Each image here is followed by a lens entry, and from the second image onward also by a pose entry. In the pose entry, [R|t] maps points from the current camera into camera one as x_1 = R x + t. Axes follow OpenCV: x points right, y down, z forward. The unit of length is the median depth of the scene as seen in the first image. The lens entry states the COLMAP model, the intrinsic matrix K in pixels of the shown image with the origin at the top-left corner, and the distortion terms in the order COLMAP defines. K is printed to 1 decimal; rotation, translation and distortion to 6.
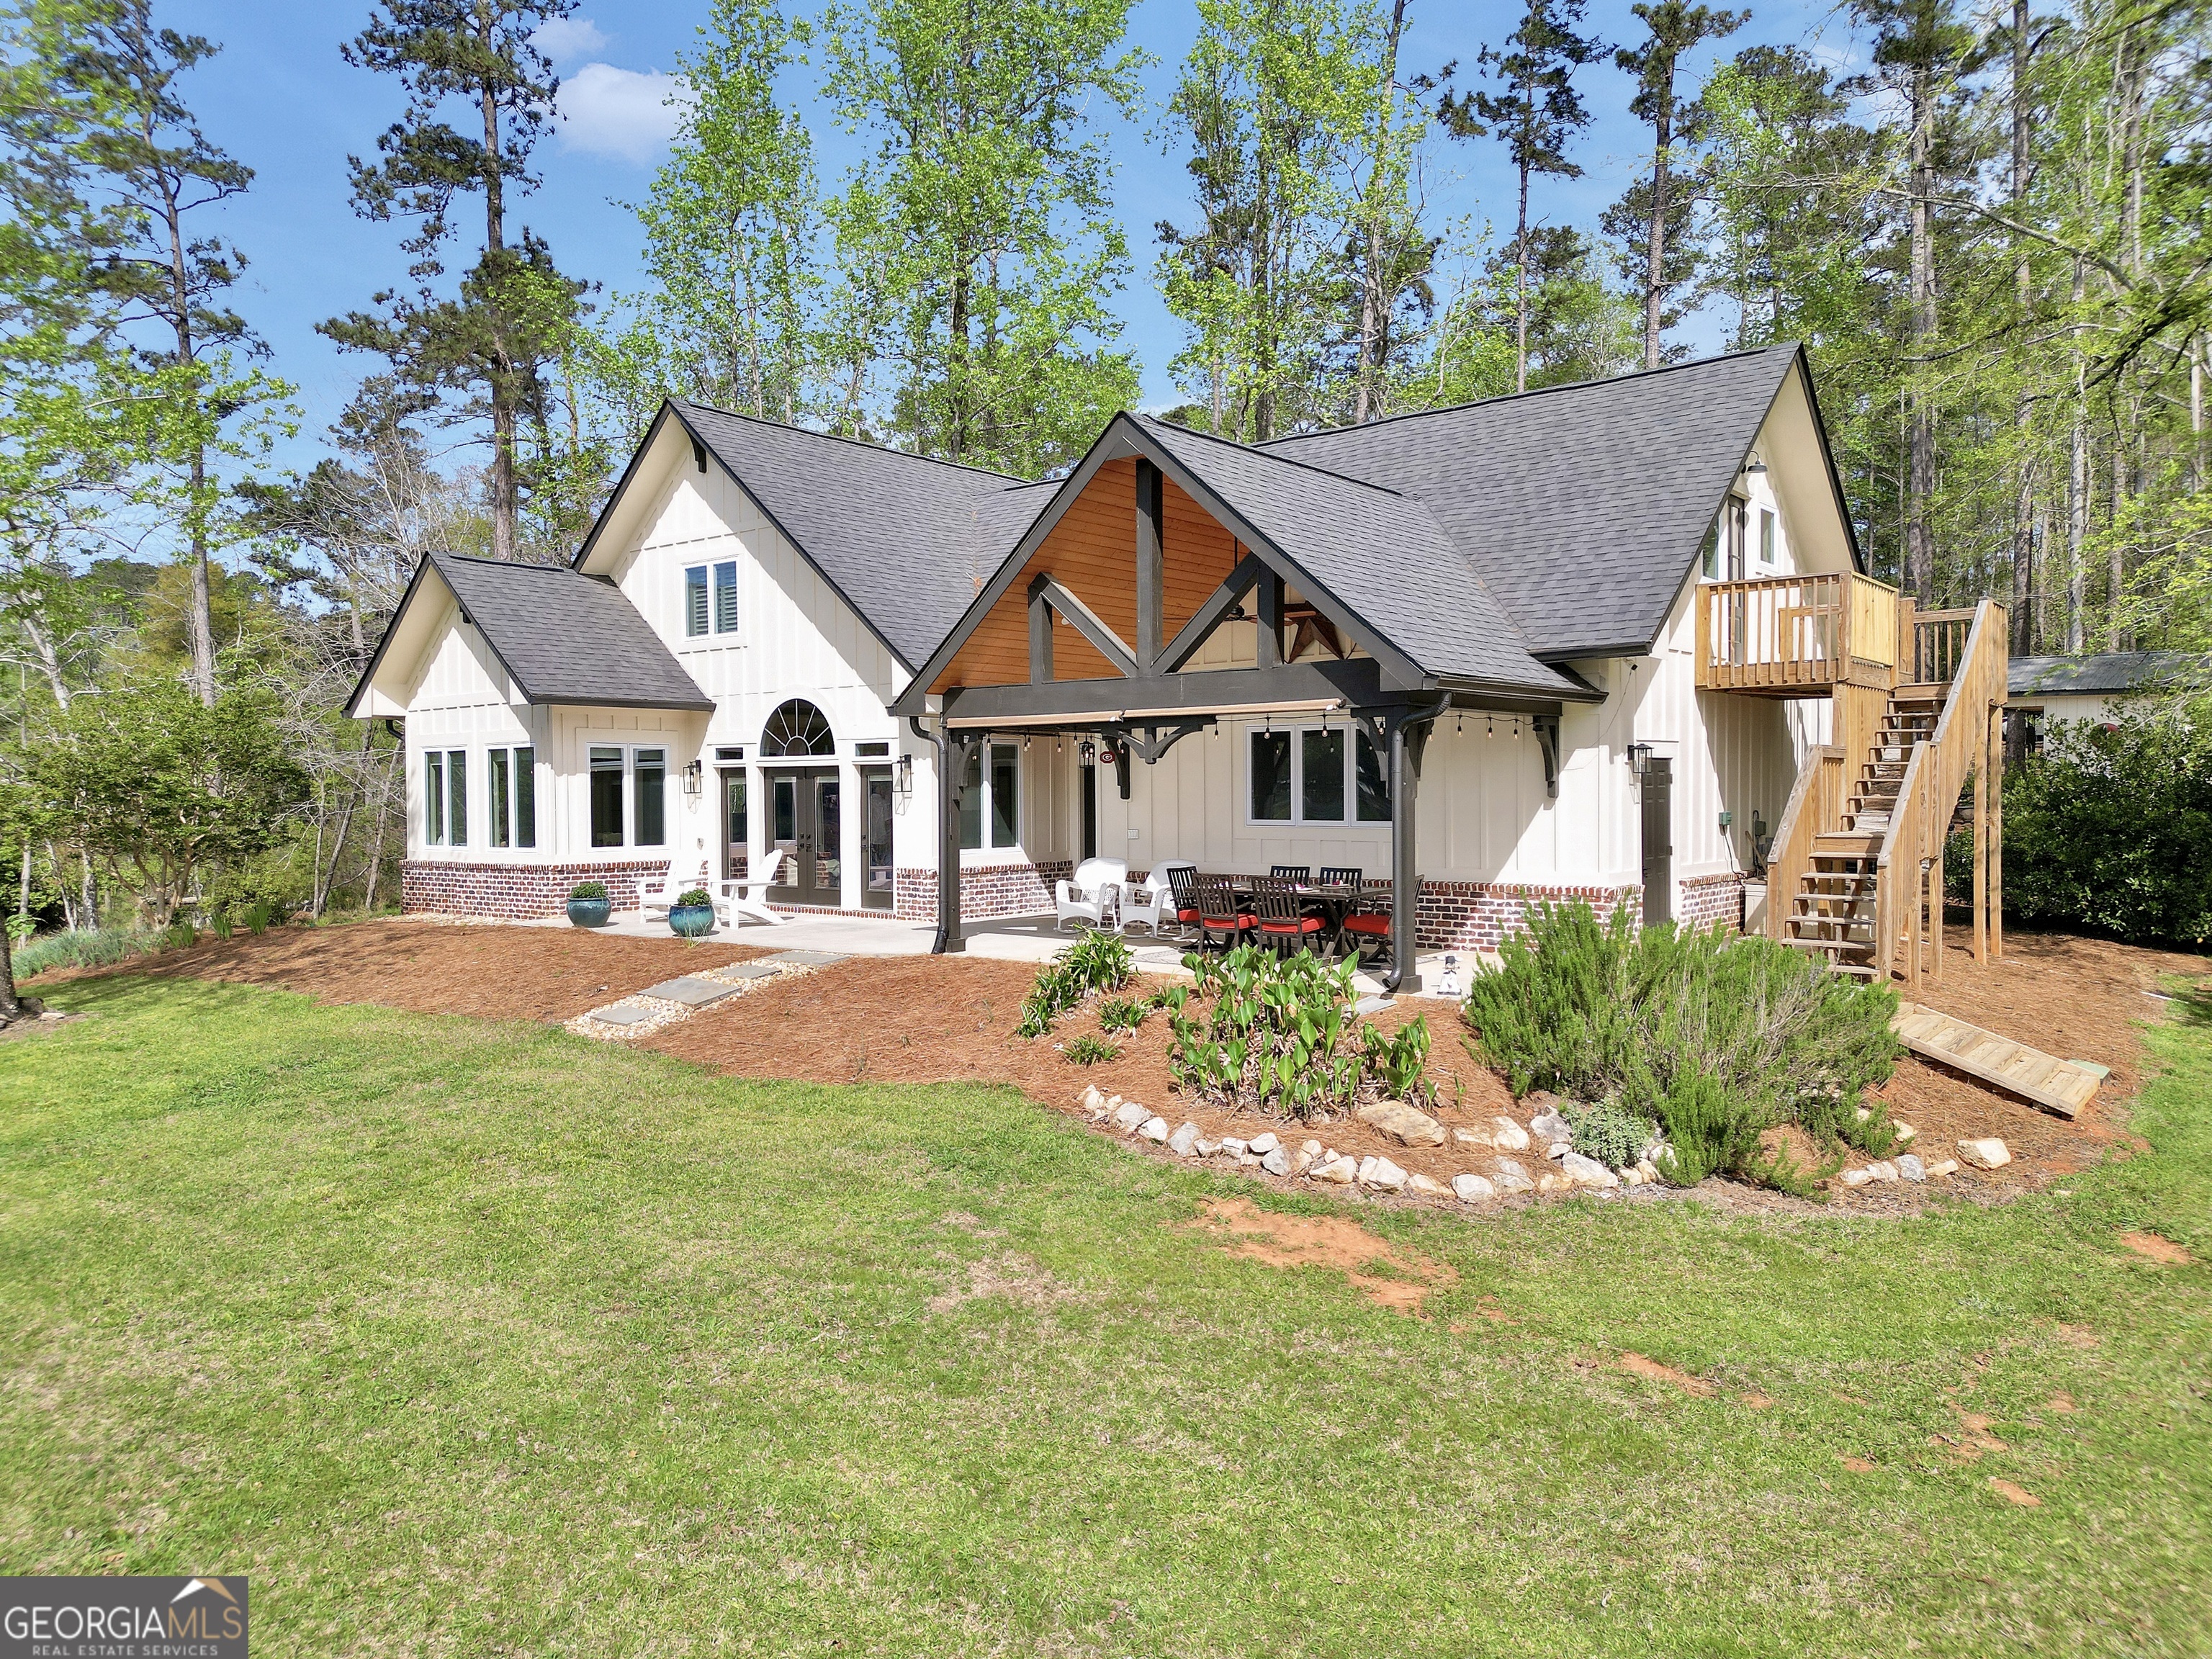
lens RADIAL K [[1539.7, 0, 1147.4], [0, 1539.7, 790.4], [0, 0, 1]] dist [0.001746, -0.001499]
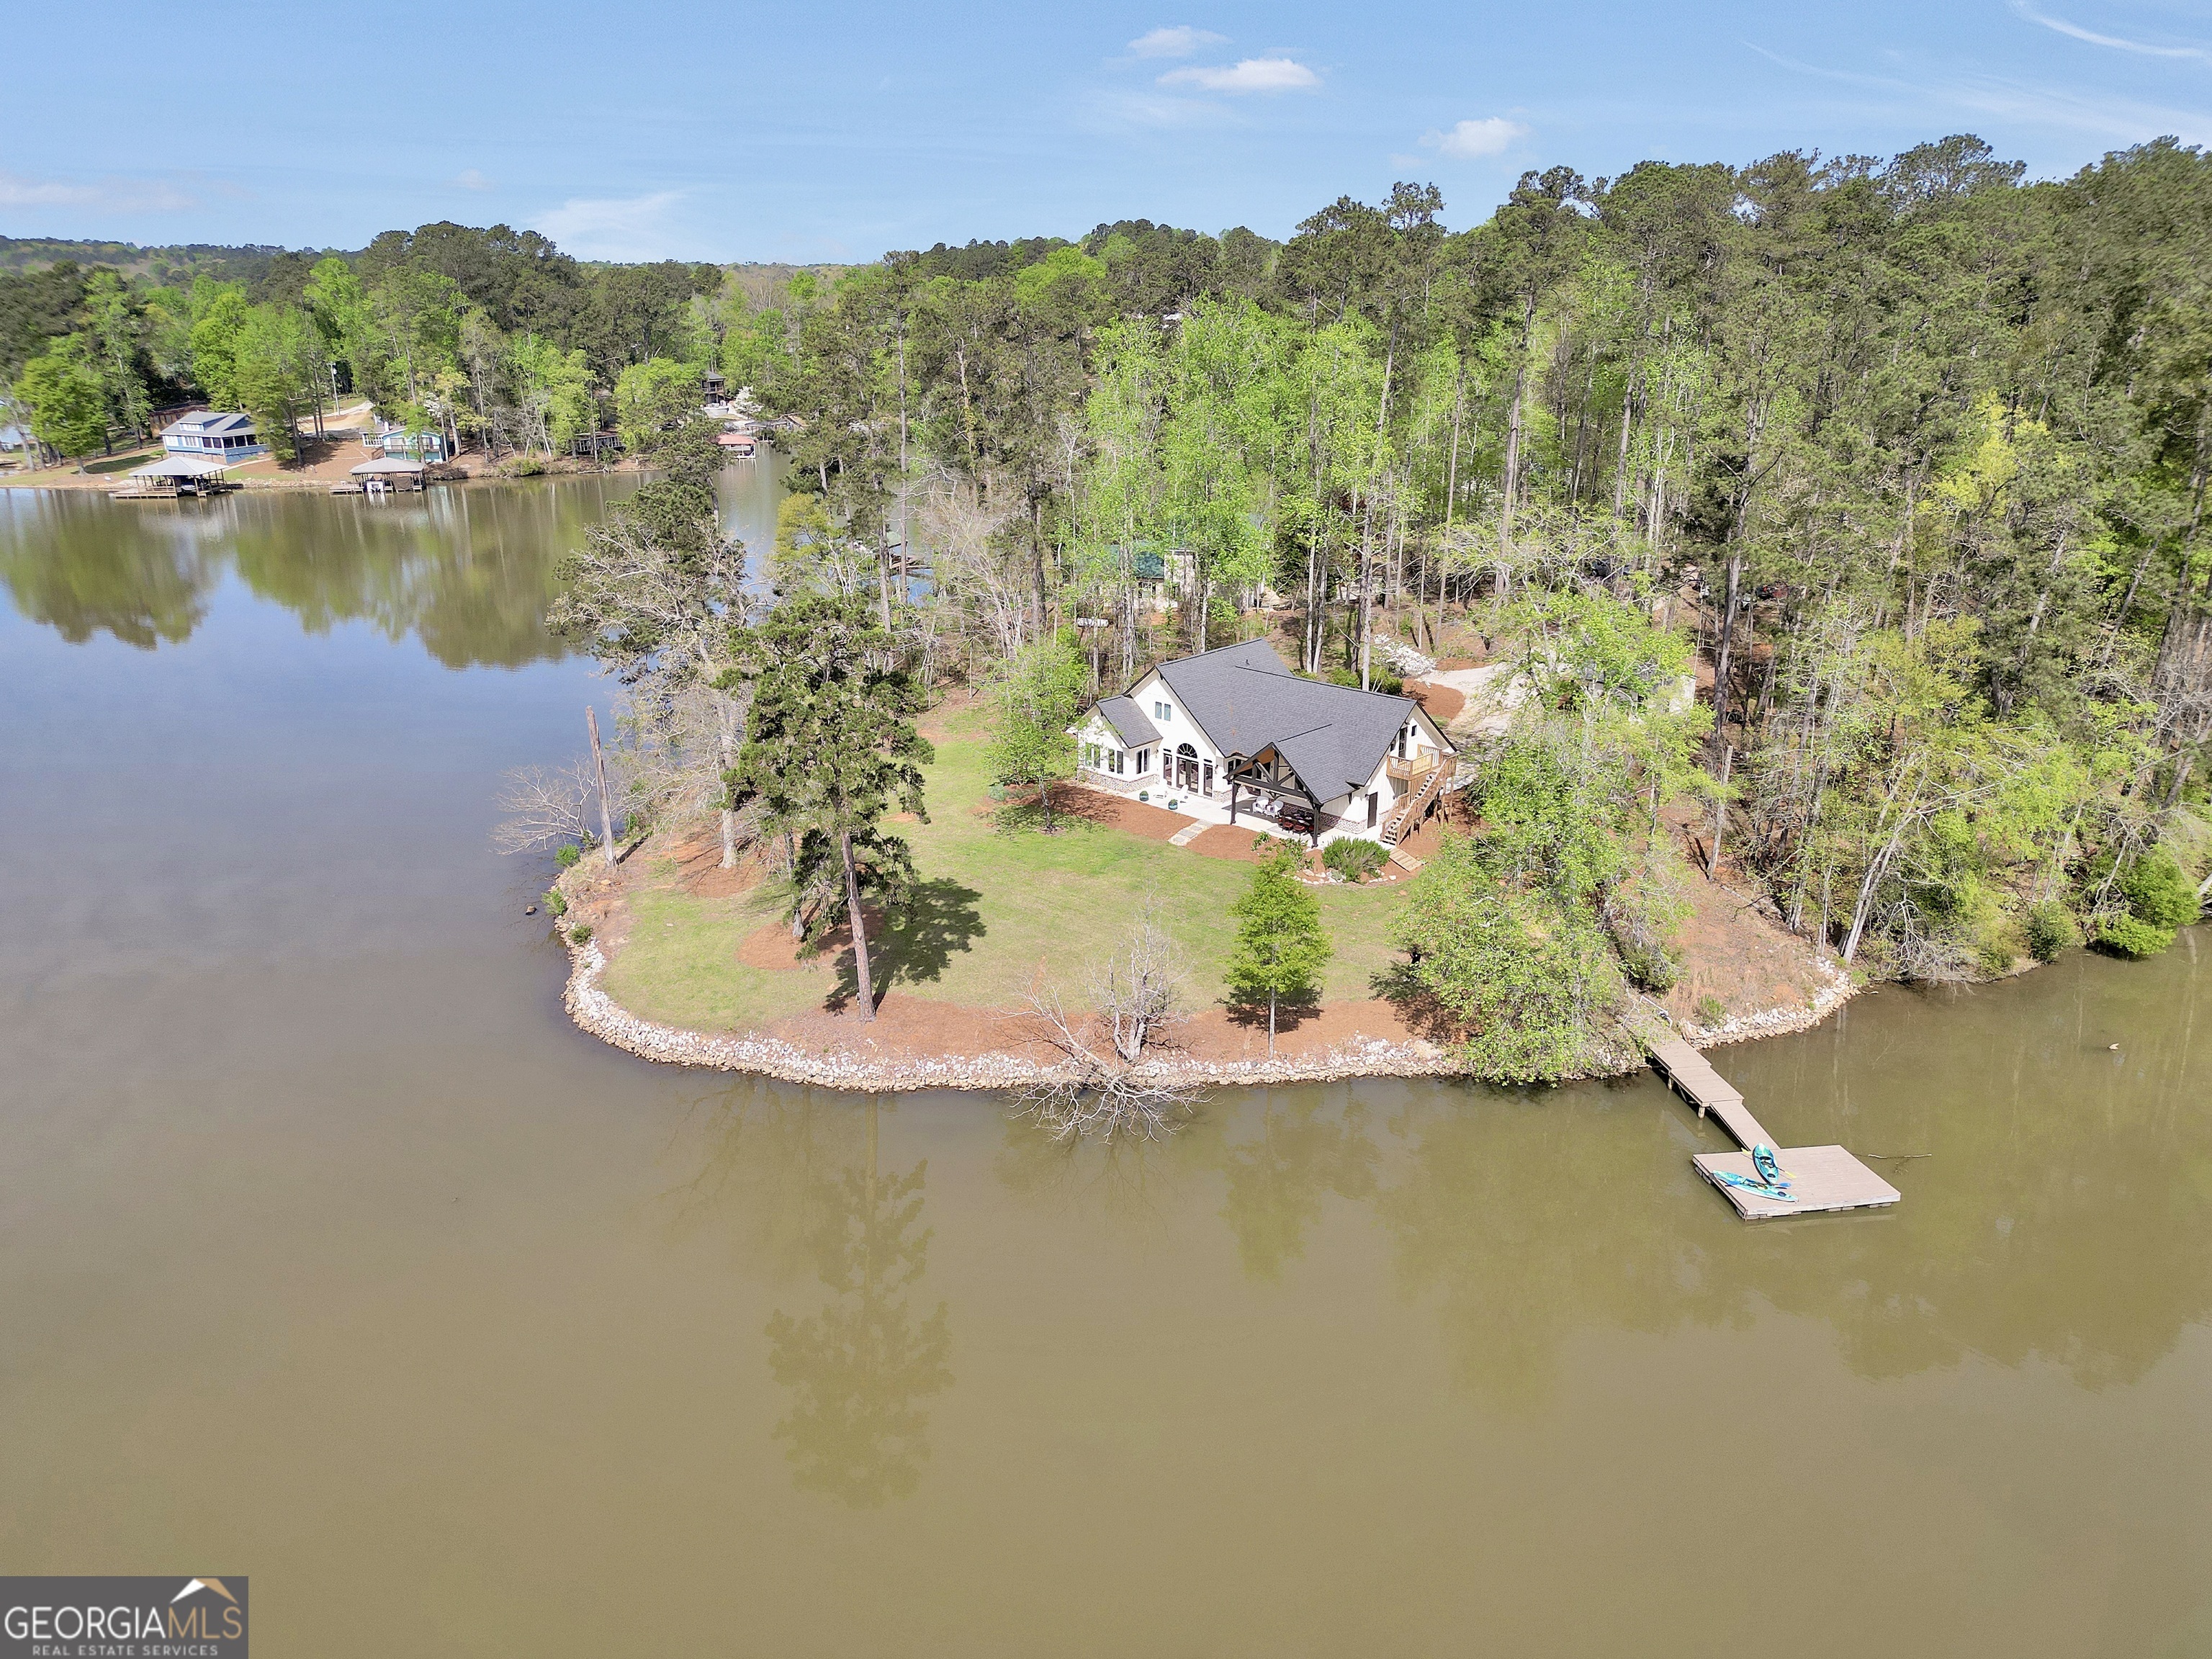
lens RADIAL K [[1543.6, 0, 1106.0], [0, 1543.6, 829.5], [0, 0, 1]] dist [0.006965, 0.001113]
pose [[0.995398, 0.028097, -0.091612, -0.062507], [0.003663, 0.944191, 0.329378, -1.170215], [0.095754, -0.328198, 0.939743, -2.890120]]
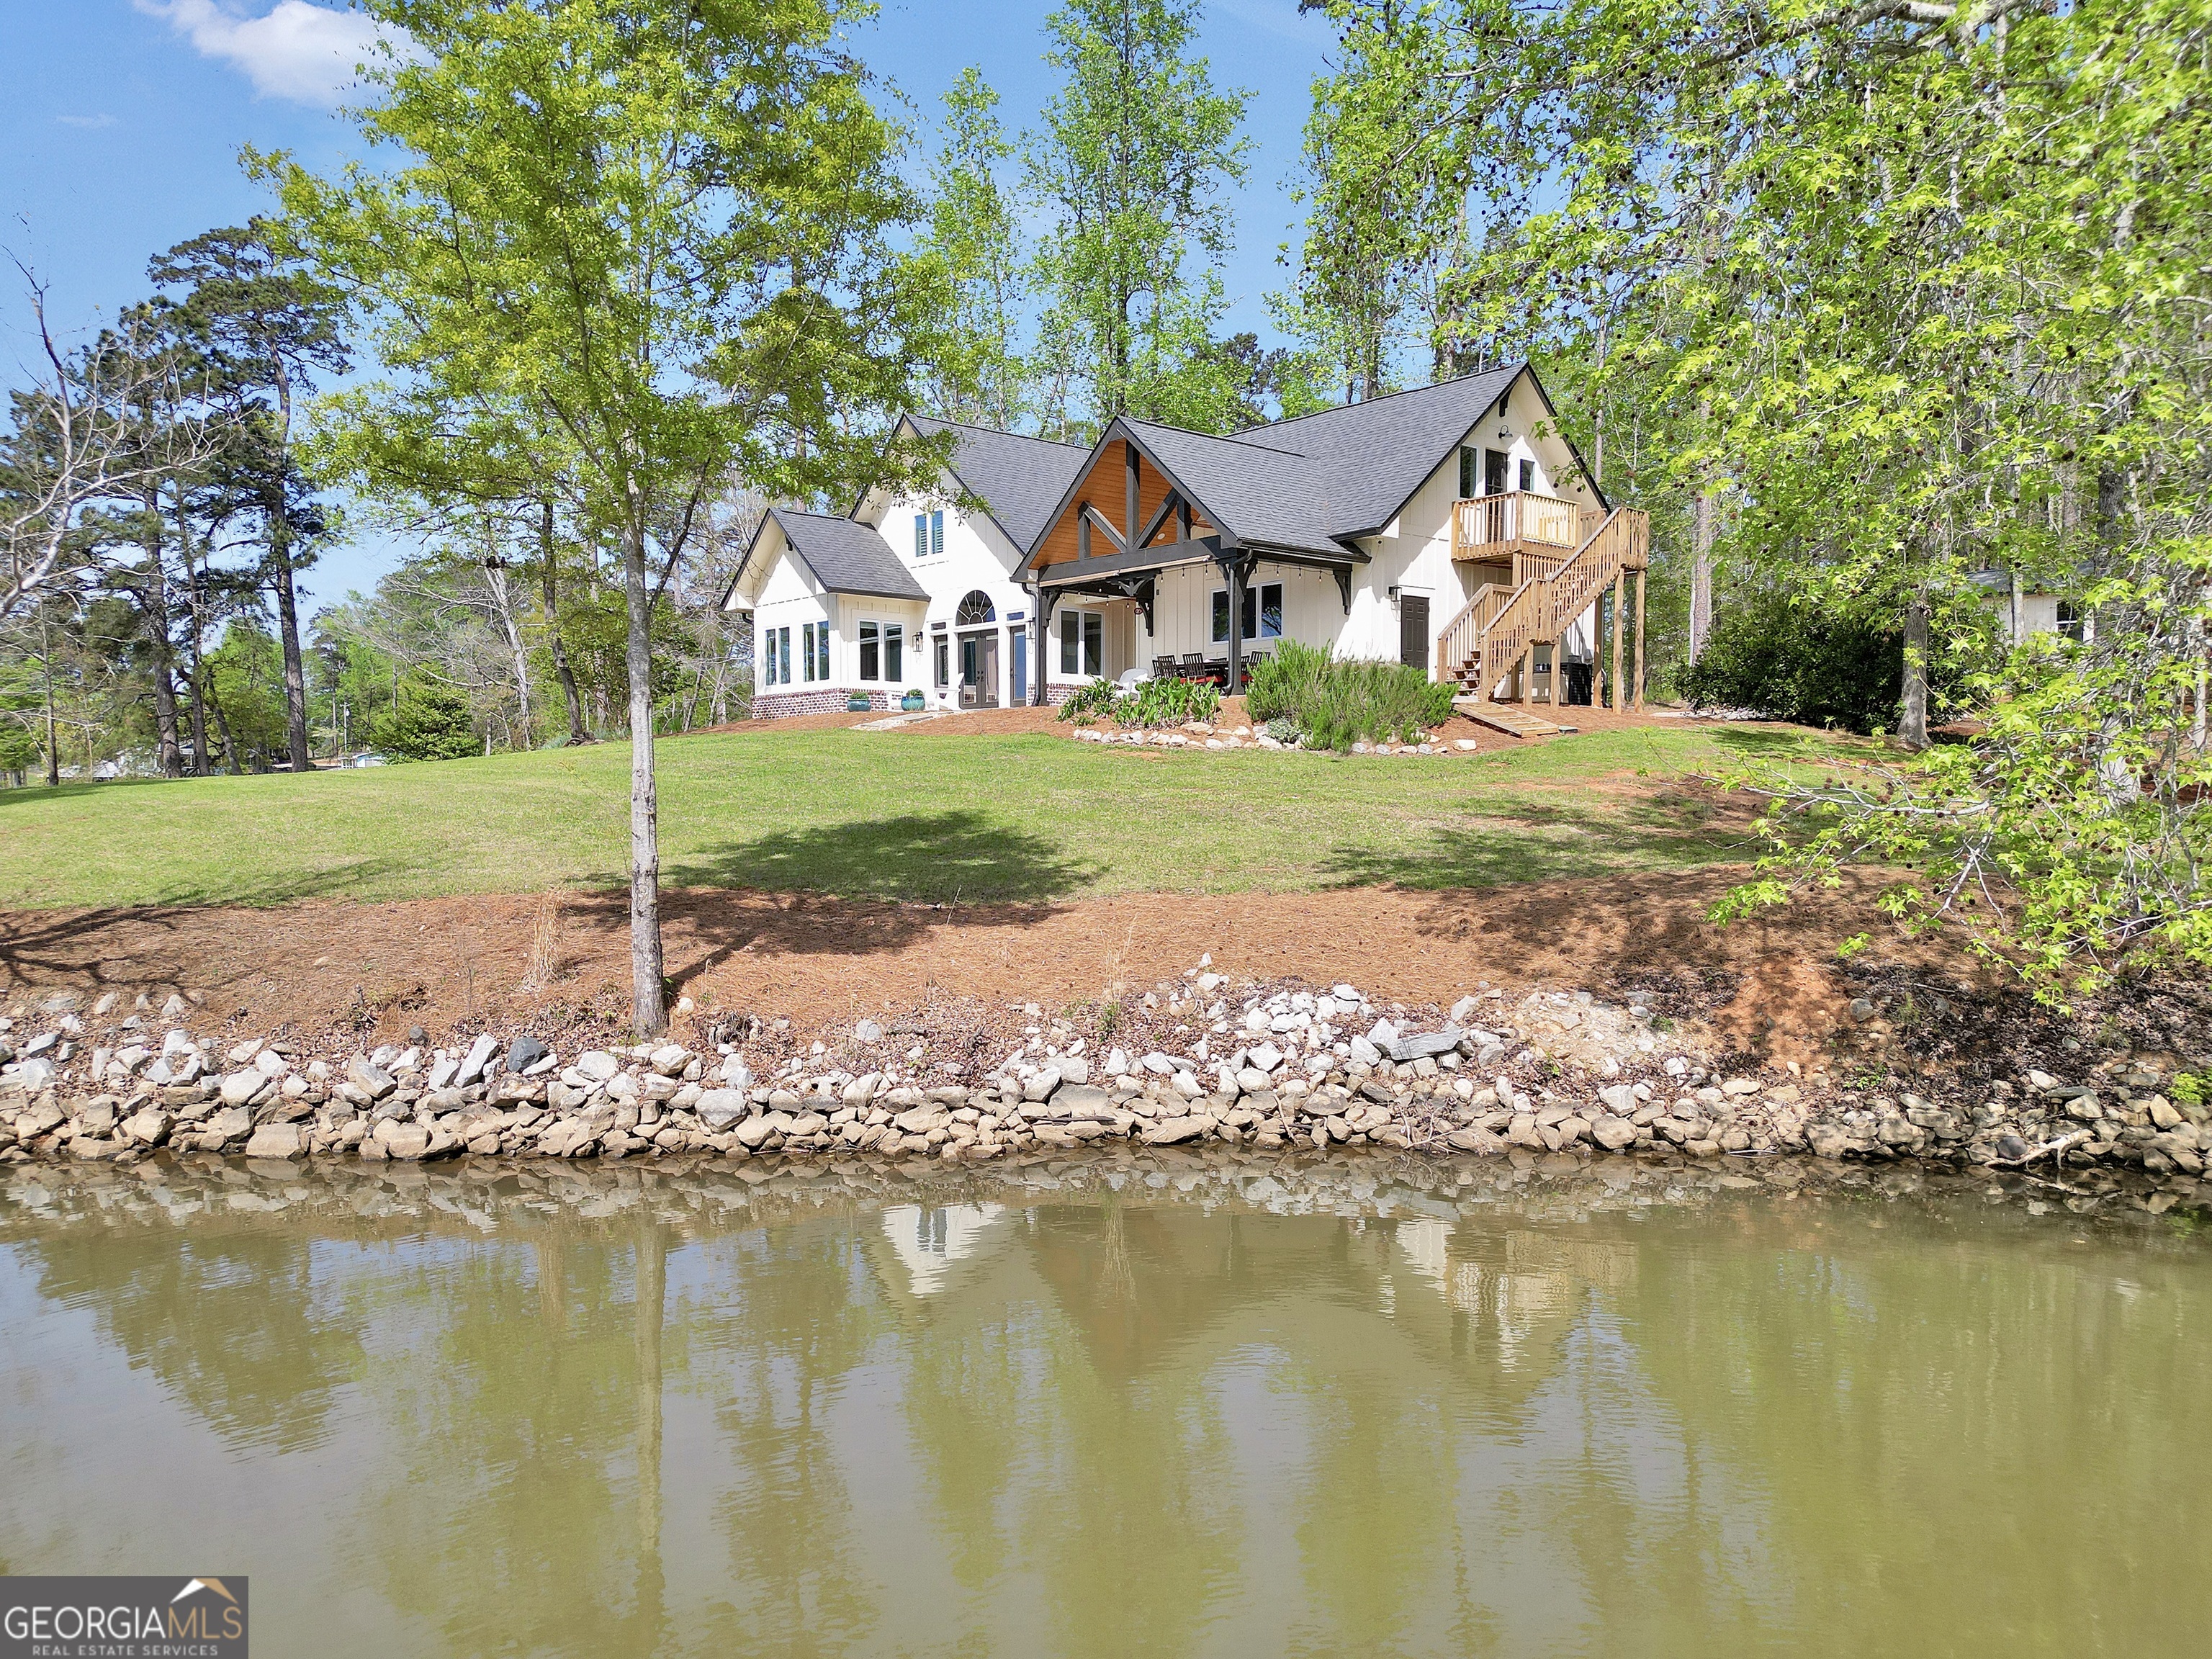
lens RADIAL K [[1551.3, 0, 1109.6], [0, 1551.3, 869.4], [0, 0, 1]] dist [0.064083, -0.105897]
pose [[0.982964, 0.019956, -0.182710, 0.232405], [-0.010853, 0.998656, 0.050685, 0.155863], [0.183476, -0.047838, 0.981859, -0.659467]]
